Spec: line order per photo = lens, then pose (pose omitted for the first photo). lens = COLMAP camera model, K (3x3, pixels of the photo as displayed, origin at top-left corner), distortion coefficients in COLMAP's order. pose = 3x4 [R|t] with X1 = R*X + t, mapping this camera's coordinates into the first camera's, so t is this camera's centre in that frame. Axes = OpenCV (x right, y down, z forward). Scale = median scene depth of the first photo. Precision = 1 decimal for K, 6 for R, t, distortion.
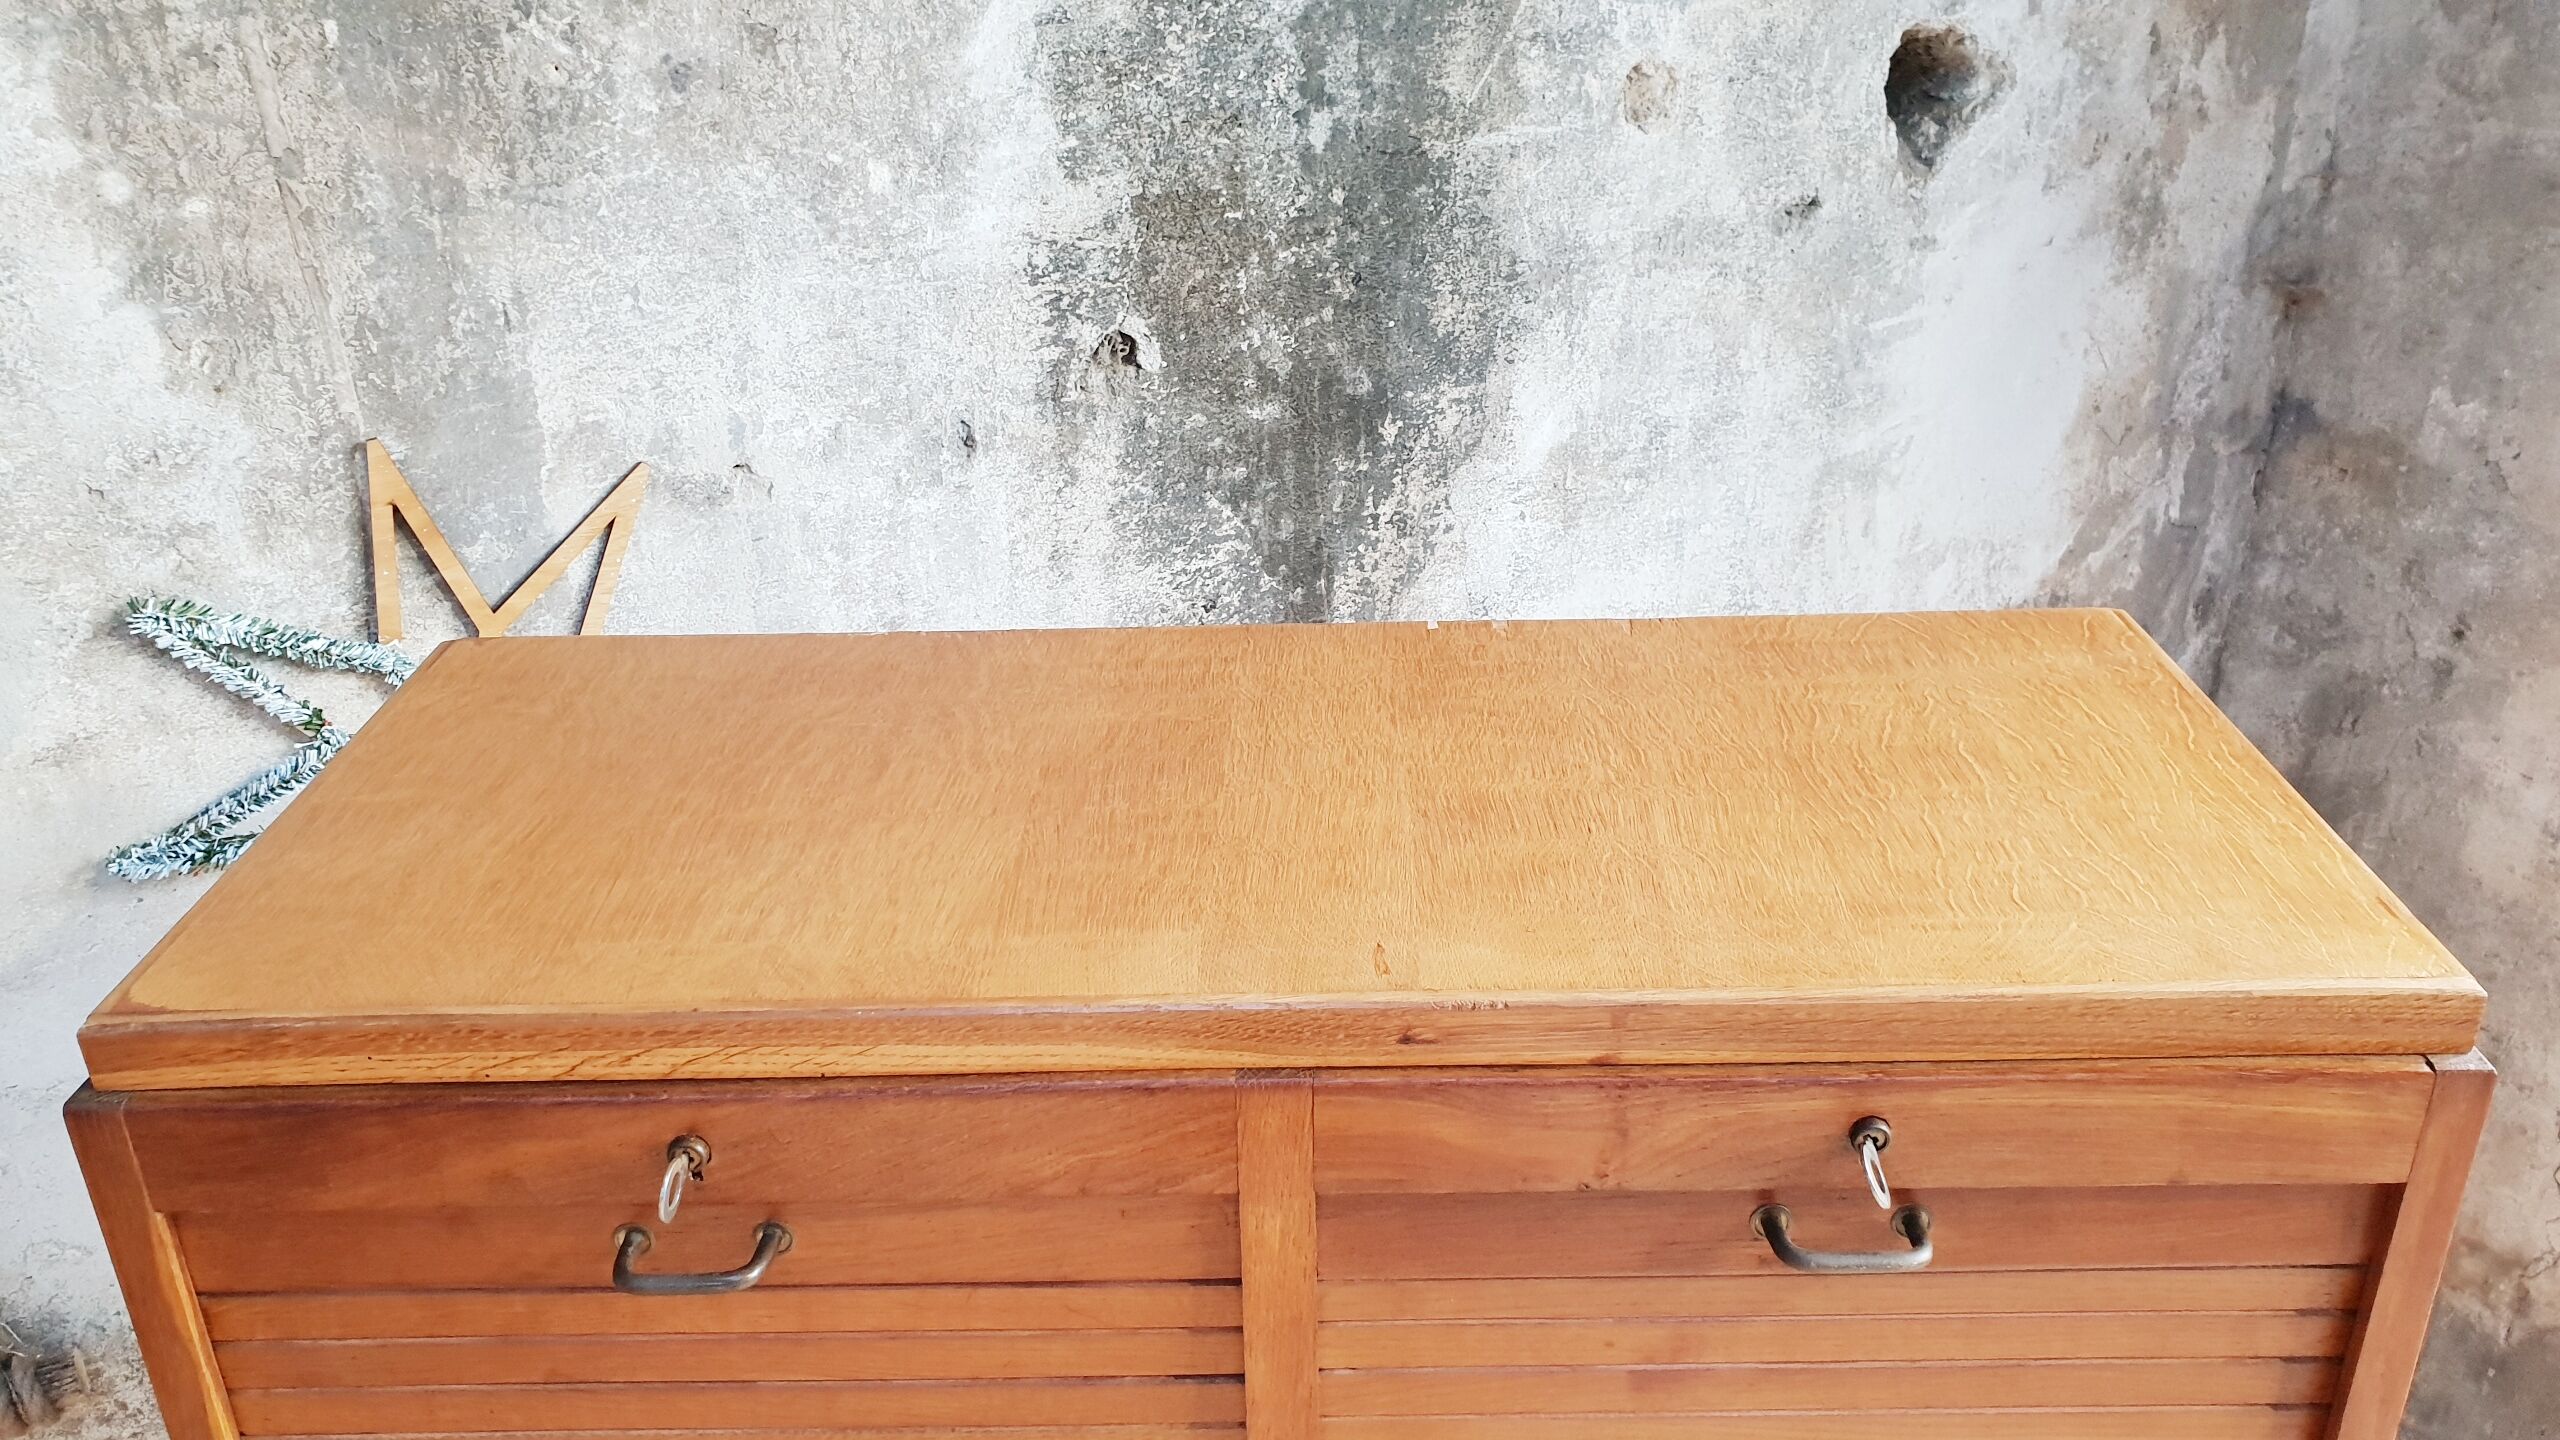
lens RADIAL K [[1999.9, 0, 1286.4], [0, 1999.9, 697.0], [0, 0, 1]] dist [-0.015746, 0.045221]
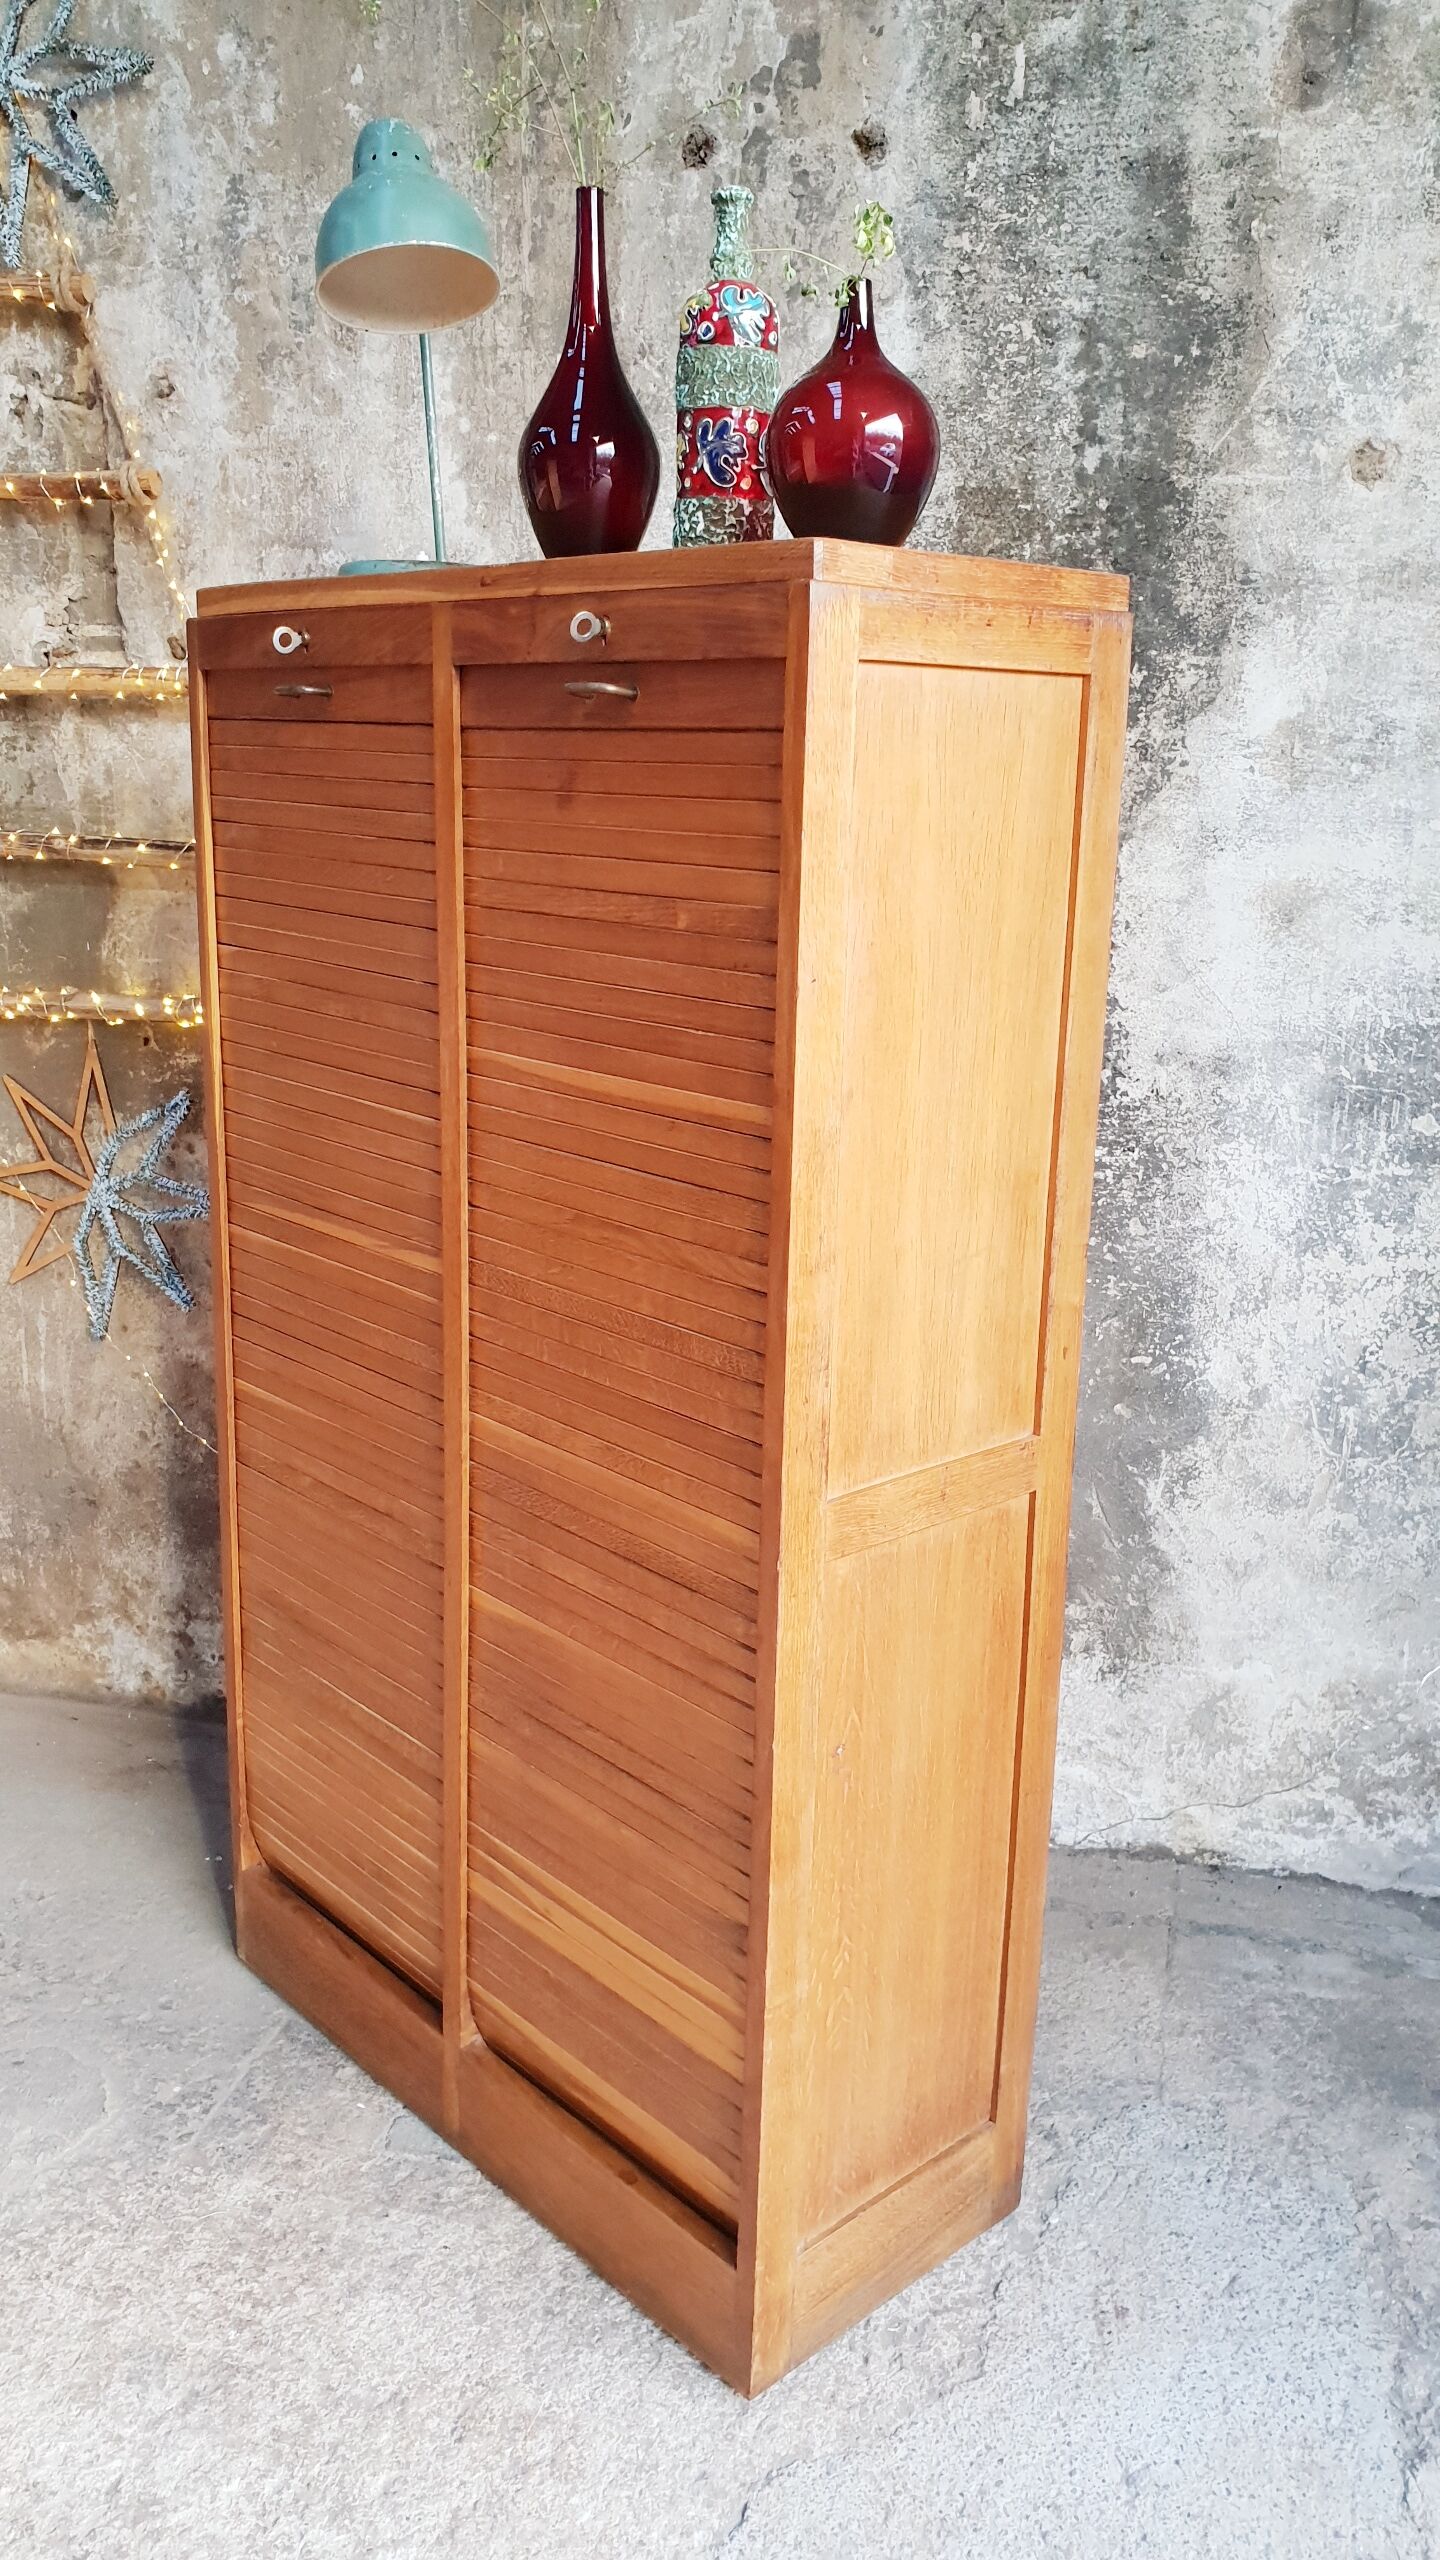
lens RADIAL K [[2010.6, 0, 754.2], [0, 2010.6, 1245.4], [0, 0, 1]] dist [-0.036692, 0.080910]
pose [[0.714095, 0.201877, -0.670309, 1.133463], [-0.332442, 0.940453, -0.070921, 0.560448], [0.616077, 0.273483, 0.738686, -0.180580]]
